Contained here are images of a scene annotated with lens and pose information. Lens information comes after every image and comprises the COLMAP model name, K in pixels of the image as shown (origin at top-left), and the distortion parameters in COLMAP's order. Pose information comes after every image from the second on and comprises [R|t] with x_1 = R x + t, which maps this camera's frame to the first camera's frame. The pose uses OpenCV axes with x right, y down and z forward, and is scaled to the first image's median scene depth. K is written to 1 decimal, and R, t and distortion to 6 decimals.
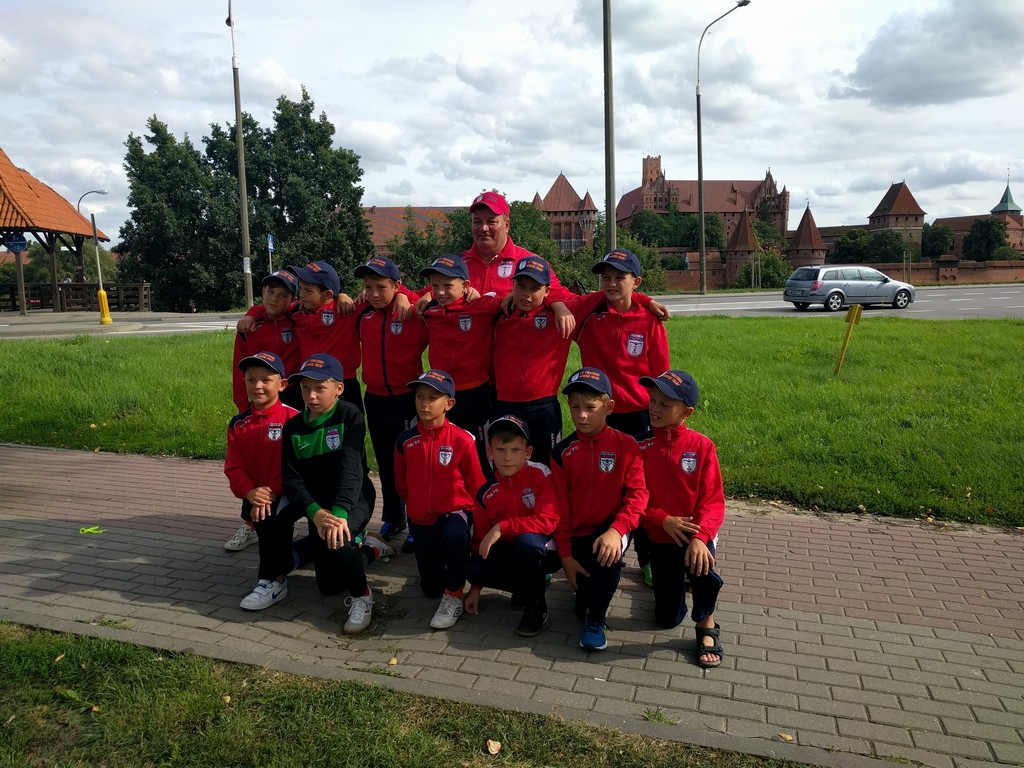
lens RADIAL K [[770.9, 0, 511.9], [0, 770.9, 390.0], [0, 0, 1]] dist [-0.001426, 0.023021]
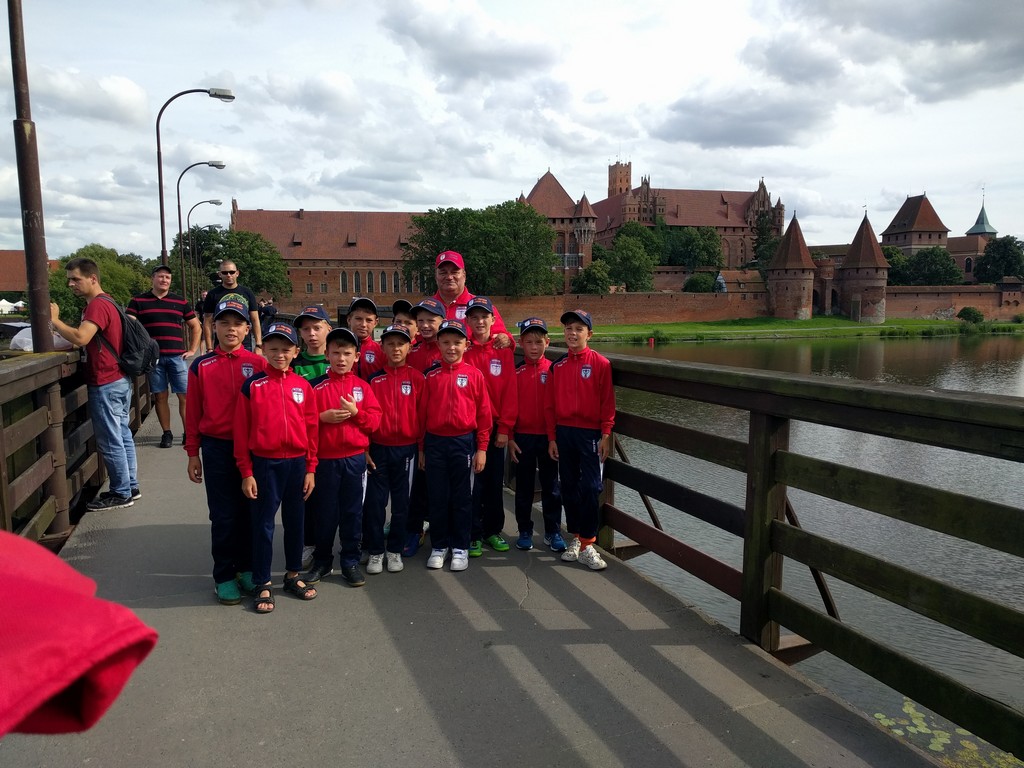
lens RADIAL K [[770.9, 0, 514.9], [0, 770.9, 386.7], [0, 0, 1]] dist [-0.001426, 0.023021]
pose [[0.987837, -0.013012, 0.154949, -0.089258], [0.018298, 0.999296, -0.032738, -0.028935], [-0.154414, 0.035175, 0.987380, 0.201486]]
